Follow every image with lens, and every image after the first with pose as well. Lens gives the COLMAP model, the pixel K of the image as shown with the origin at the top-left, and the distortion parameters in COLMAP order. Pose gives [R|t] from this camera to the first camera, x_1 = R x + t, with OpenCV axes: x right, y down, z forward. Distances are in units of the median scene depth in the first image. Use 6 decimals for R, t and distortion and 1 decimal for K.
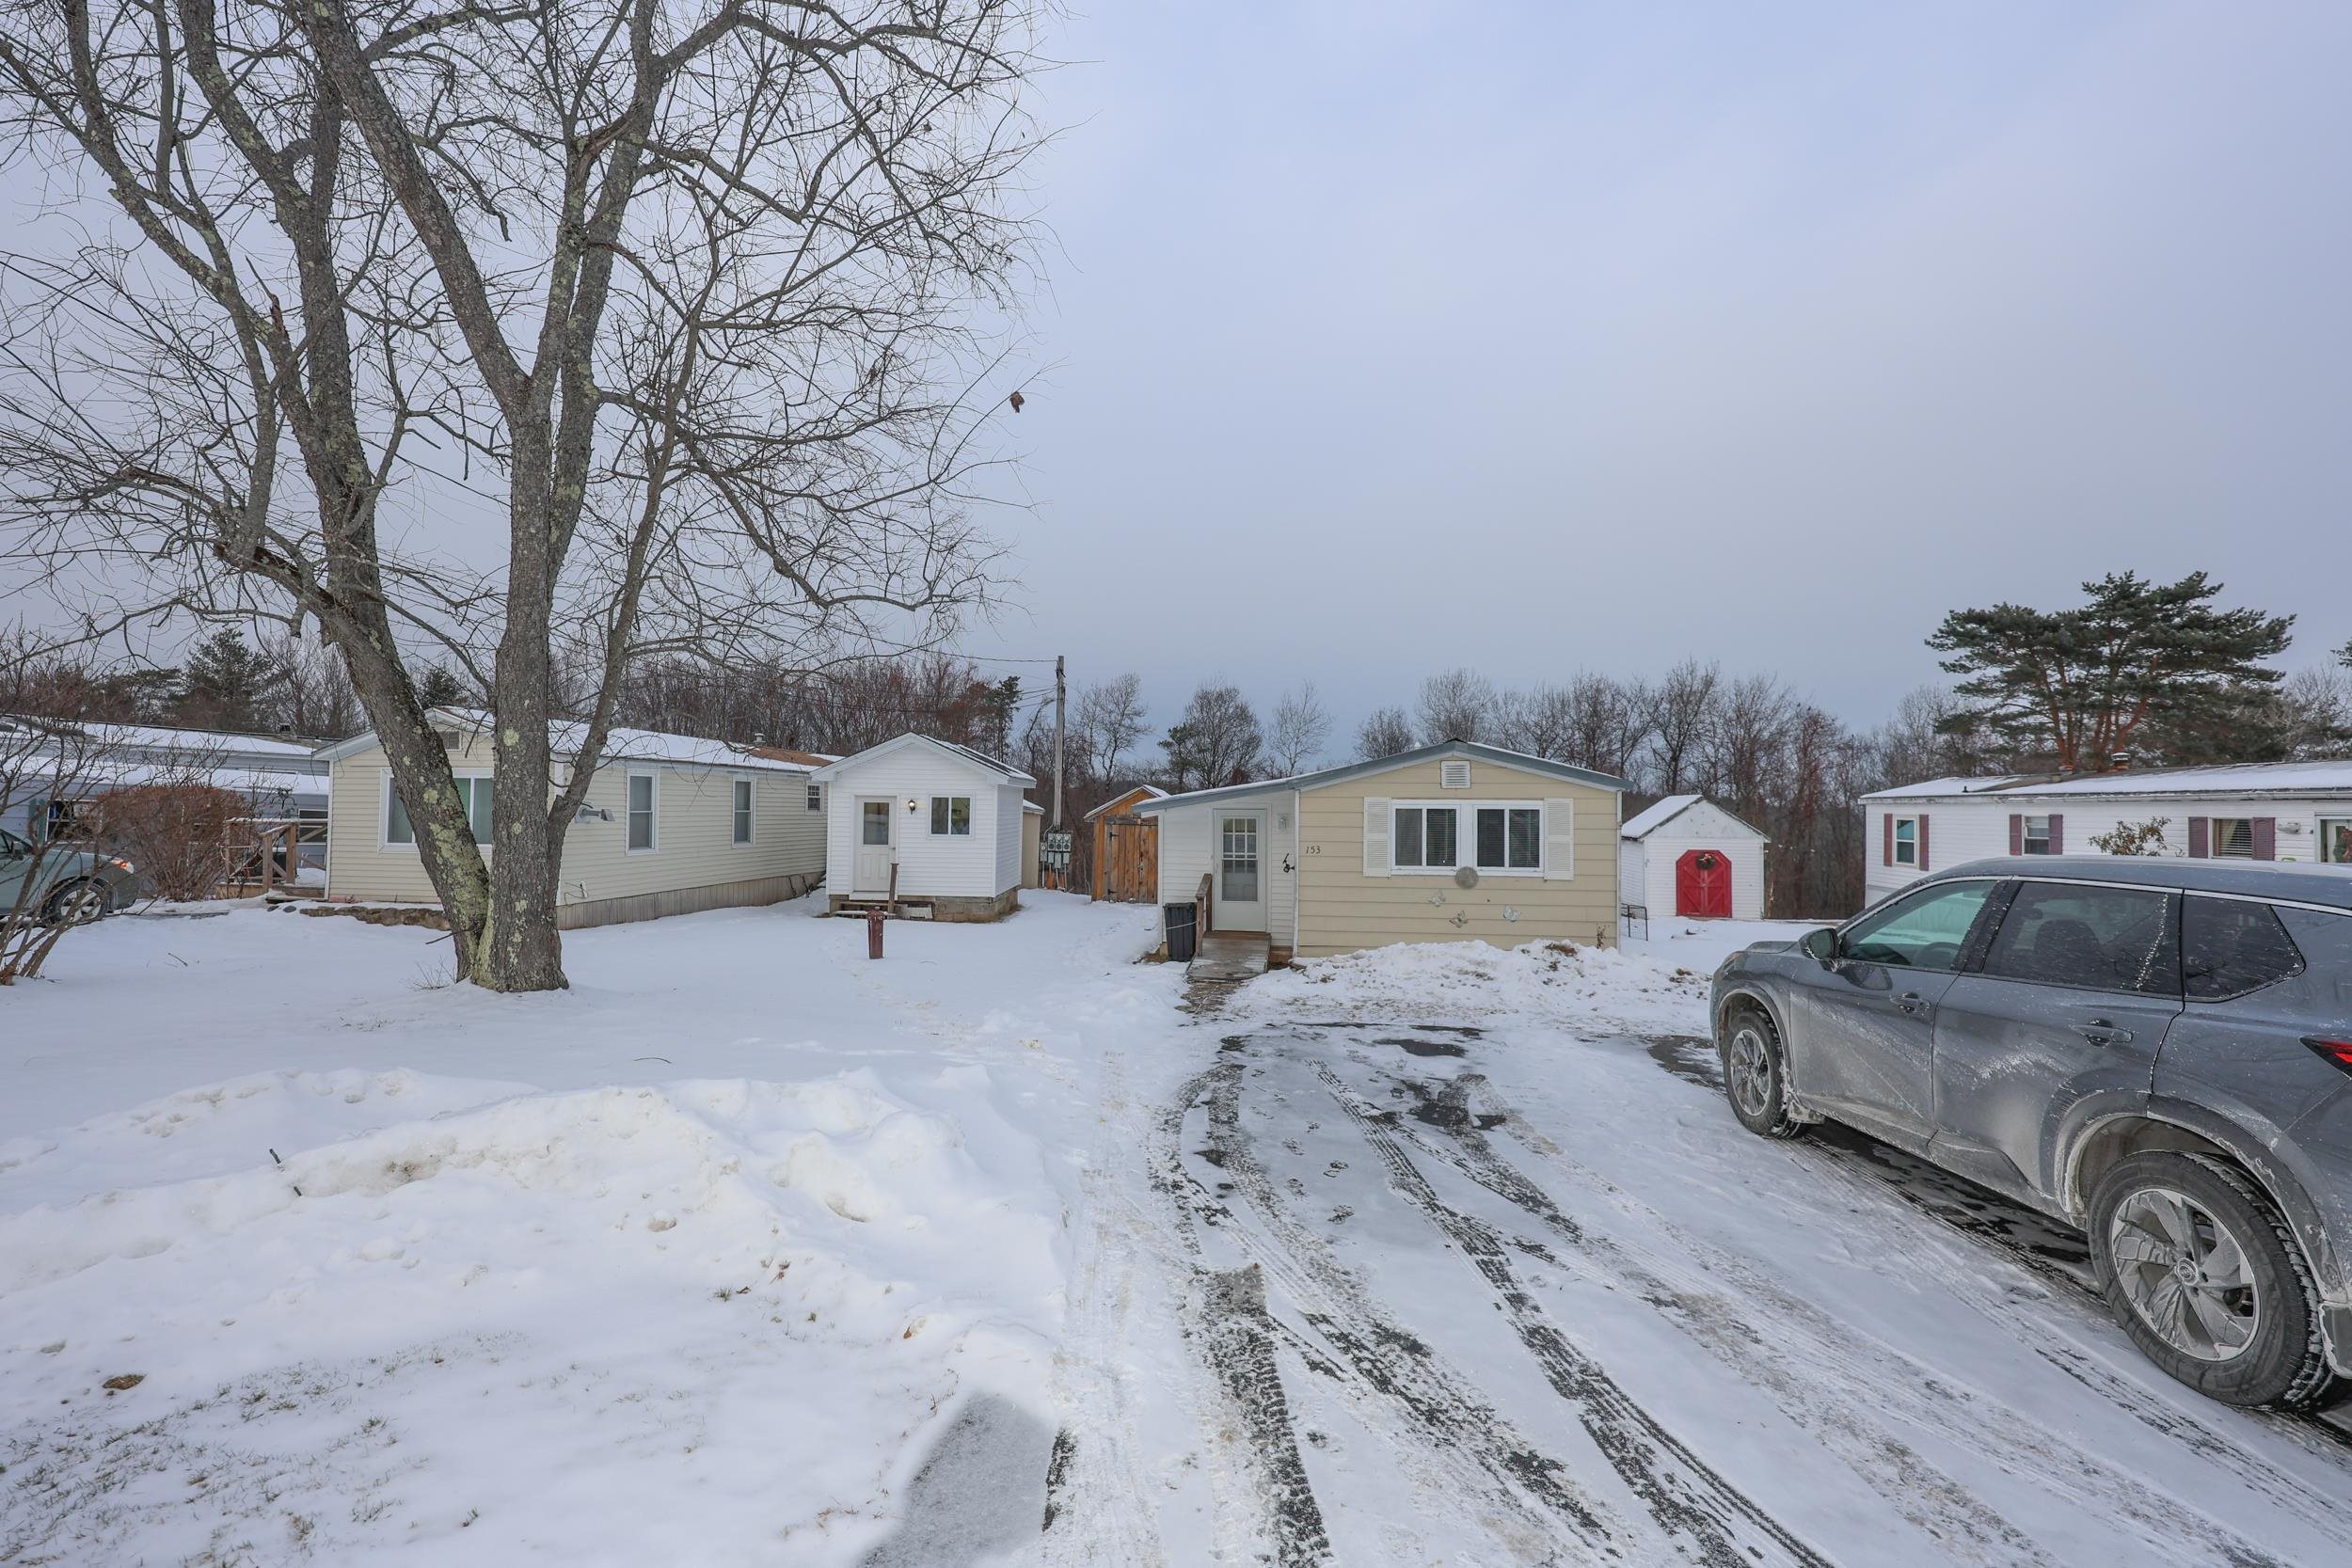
lens RADIAL K [[962.8, 0, 1176.0], [0, 962.8, 784.0], [0, 0, 1]] dist [-0.018013, -0.000130]
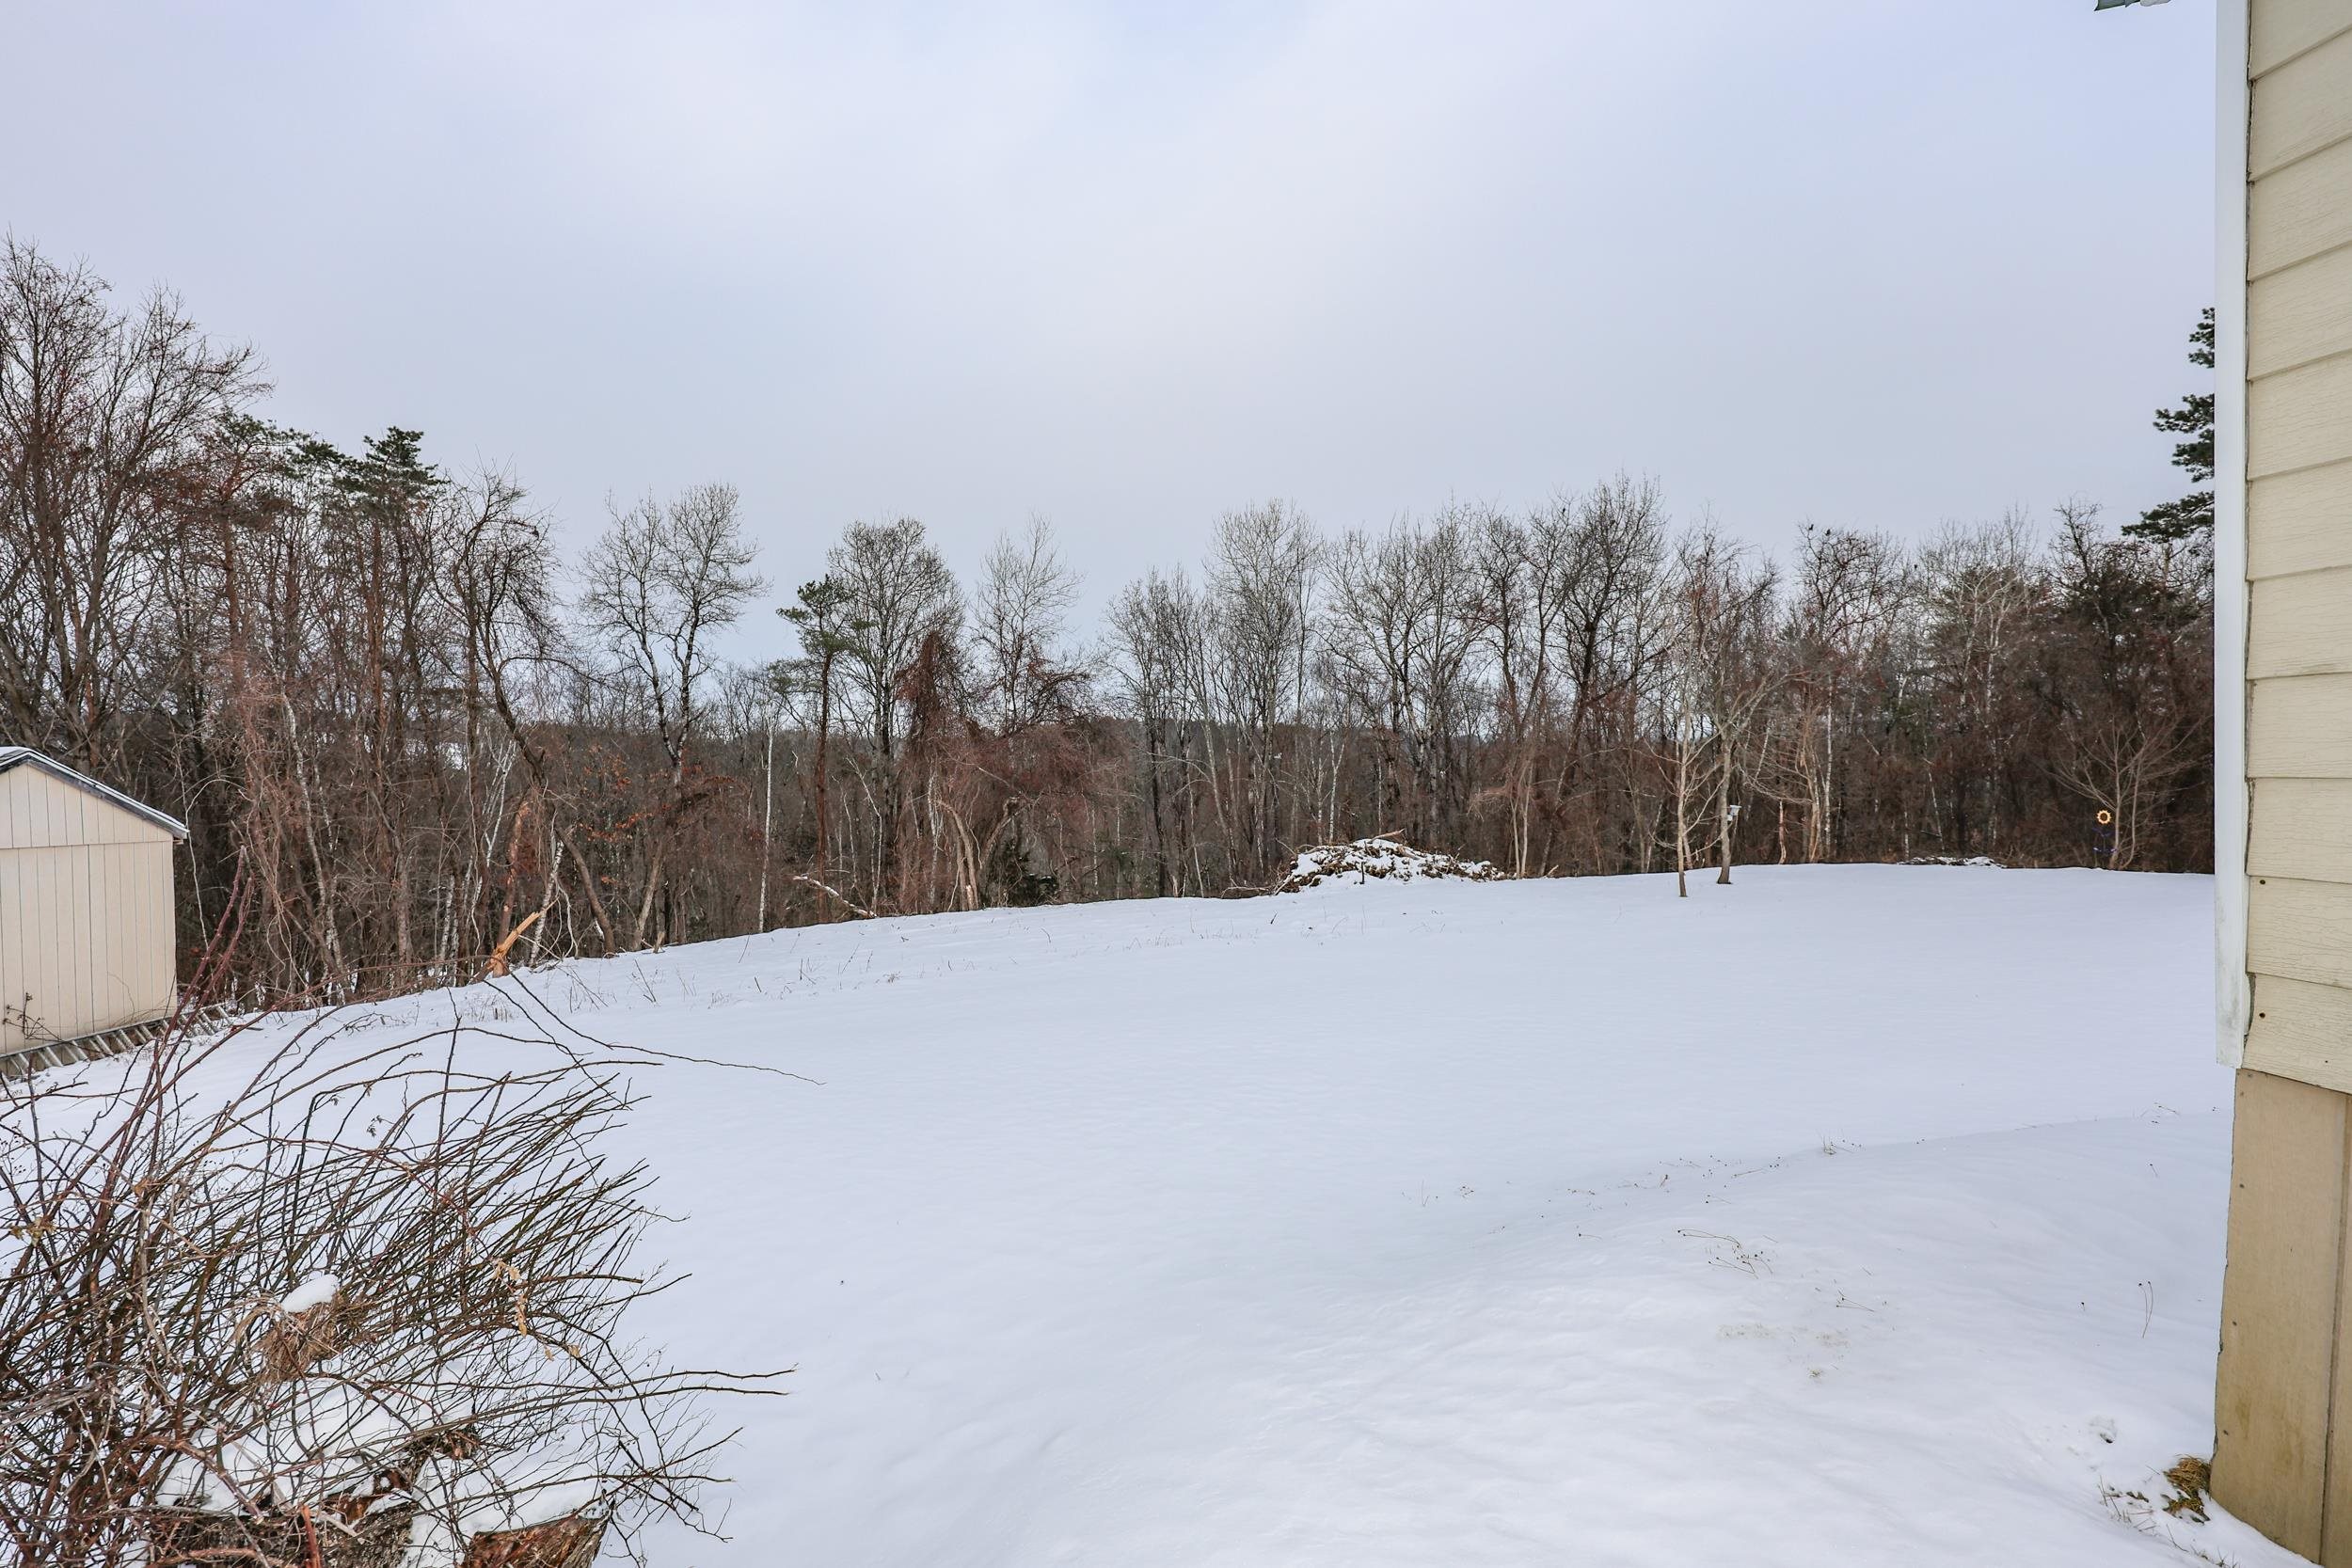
lens RADIAL K [[981.9, 0, 1162.1], [0, 981.9, 791.4], [0, 0, 1]] dist [-0.000807, -0.000489]
pose [[0.954715, -0.046031, 0.293940, 0.062607], [0.029509, 0.997738, 0.060399, 0.098359], [-0.296056, -0.048990, 0.953913, 1.120508]]
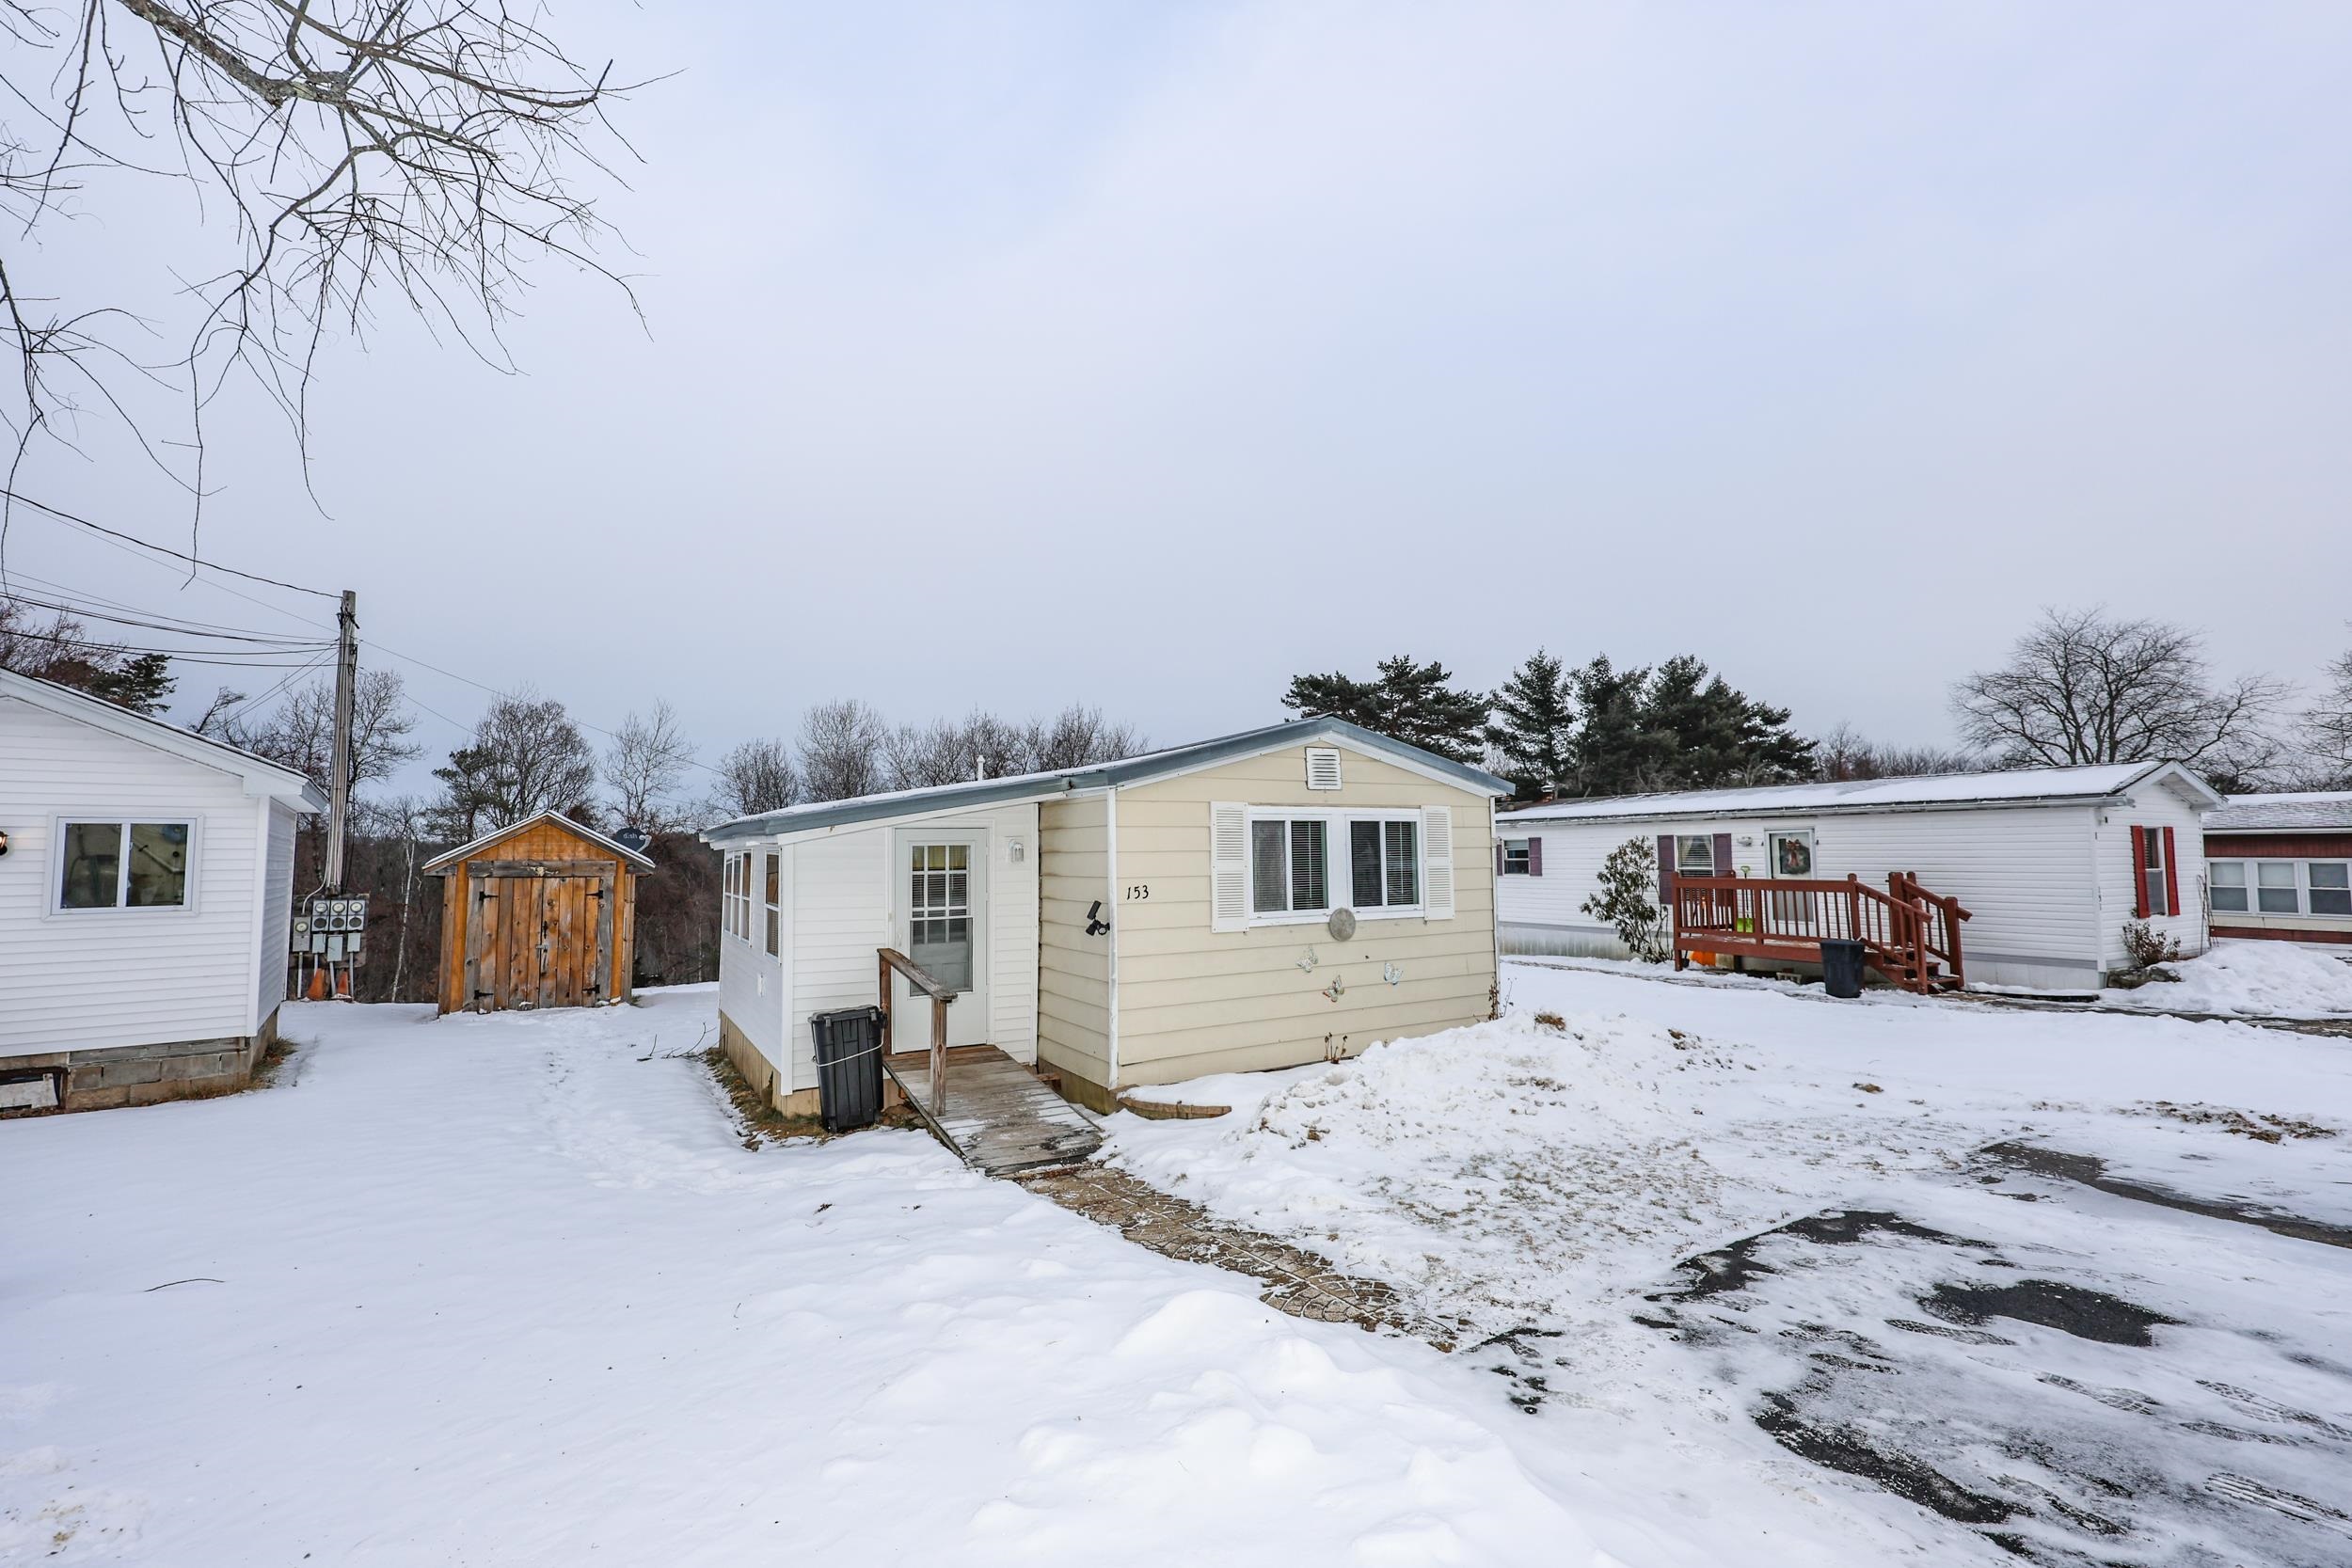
lens RADIAL K [[981.9, 0, 1162.1], [0, 981.9, 791.4], [0, 0, 1]] dist [-0.000807, -0.000489]
pose [[0.789740, 0.018706, 0.613157, -0.108153], [0.007646, 0.999157, -0.040330, 0.016751], [-0.613395, 0.036538, 0.788931, 0.278171]]
